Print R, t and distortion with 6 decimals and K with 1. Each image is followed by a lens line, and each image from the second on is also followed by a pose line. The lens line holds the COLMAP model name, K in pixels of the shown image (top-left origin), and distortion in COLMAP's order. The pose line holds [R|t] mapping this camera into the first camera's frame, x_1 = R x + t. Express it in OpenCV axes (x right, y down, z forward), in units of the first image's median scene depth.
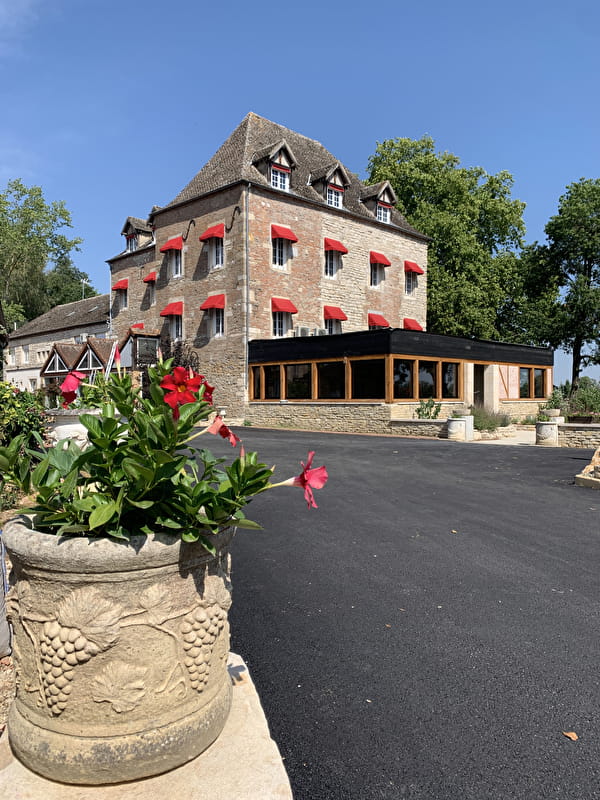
lens RADIAL K [[621.8, 0, 296.6], [0, 621.8, 398.9], [0, 0, 1]] dist [0.036293, -0.001313]
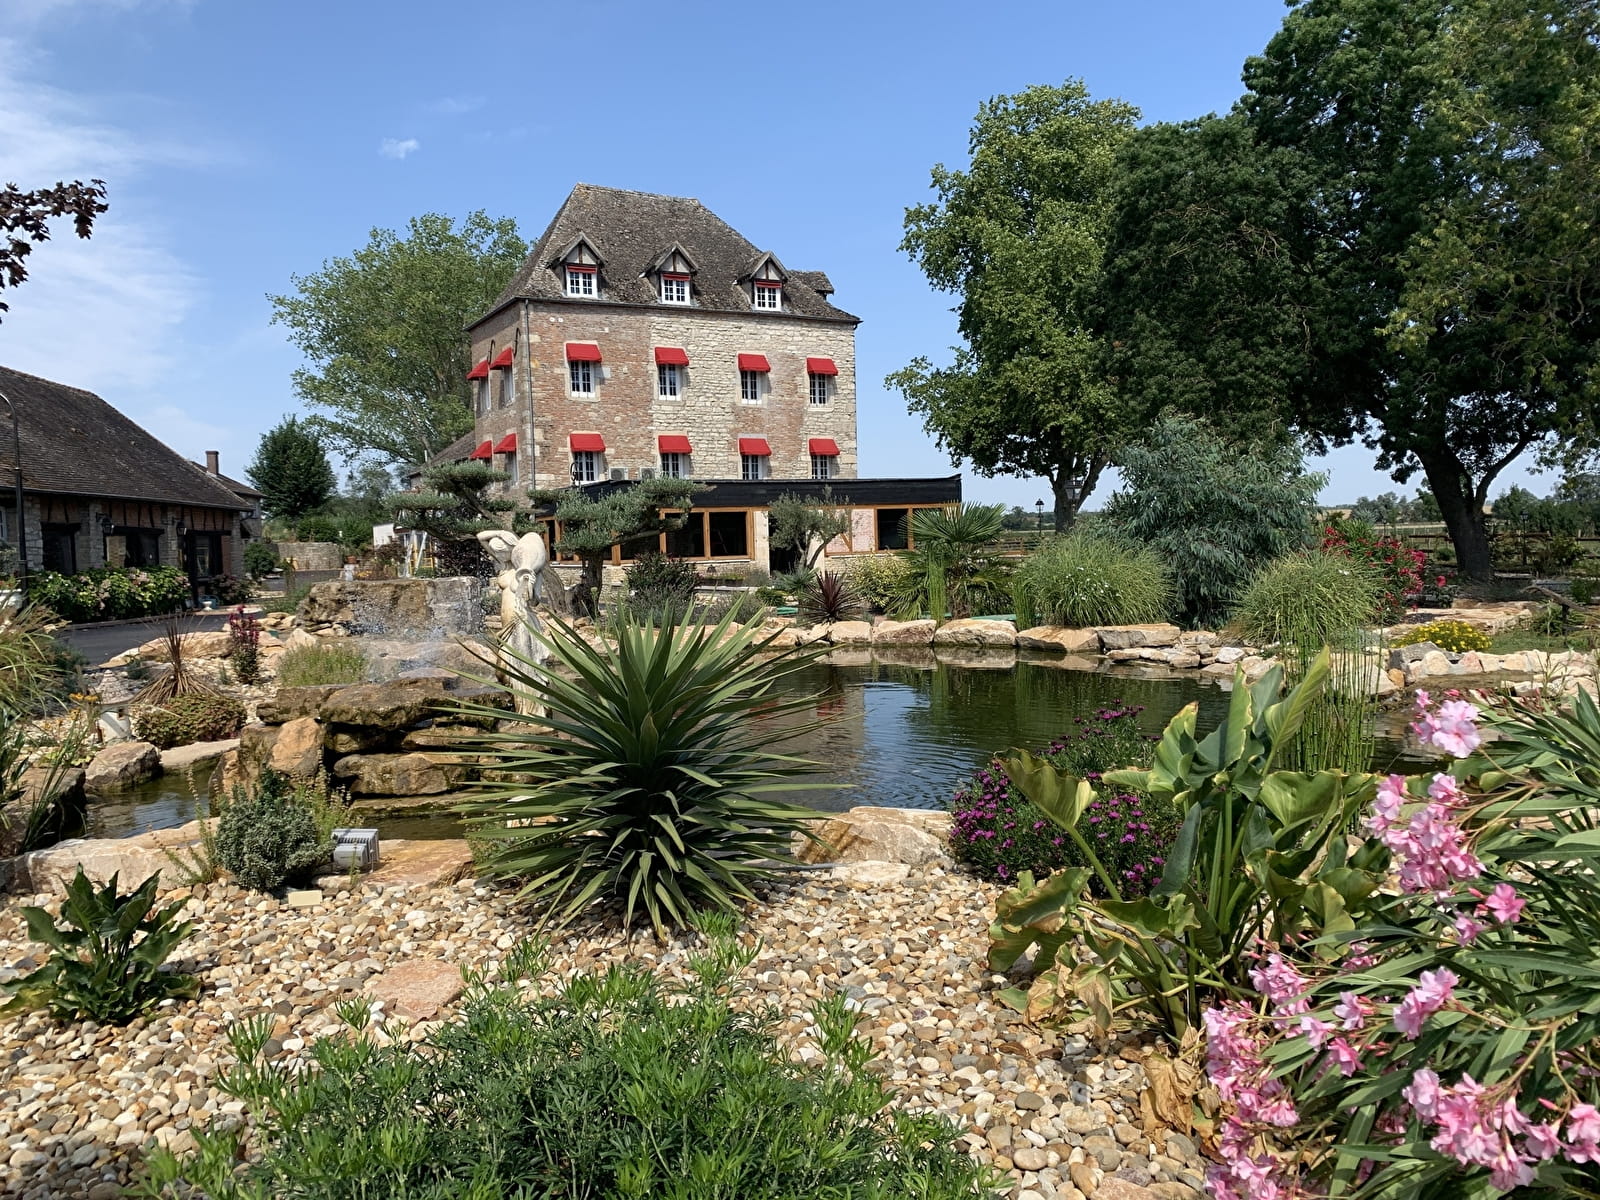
lens RADIAL K [[1243.6, 0, 805.4], [0, 1243.6, 598.5], [0, 0, 1]] dist [0.036293, -0.001313]
pose [[0.960986, -0.017486, -0.276044, 0.679794], [0.032018, 0.998323, 0.048224, -0.017276], [0.274738, -0.055181, 0.959934, -0.472109]]
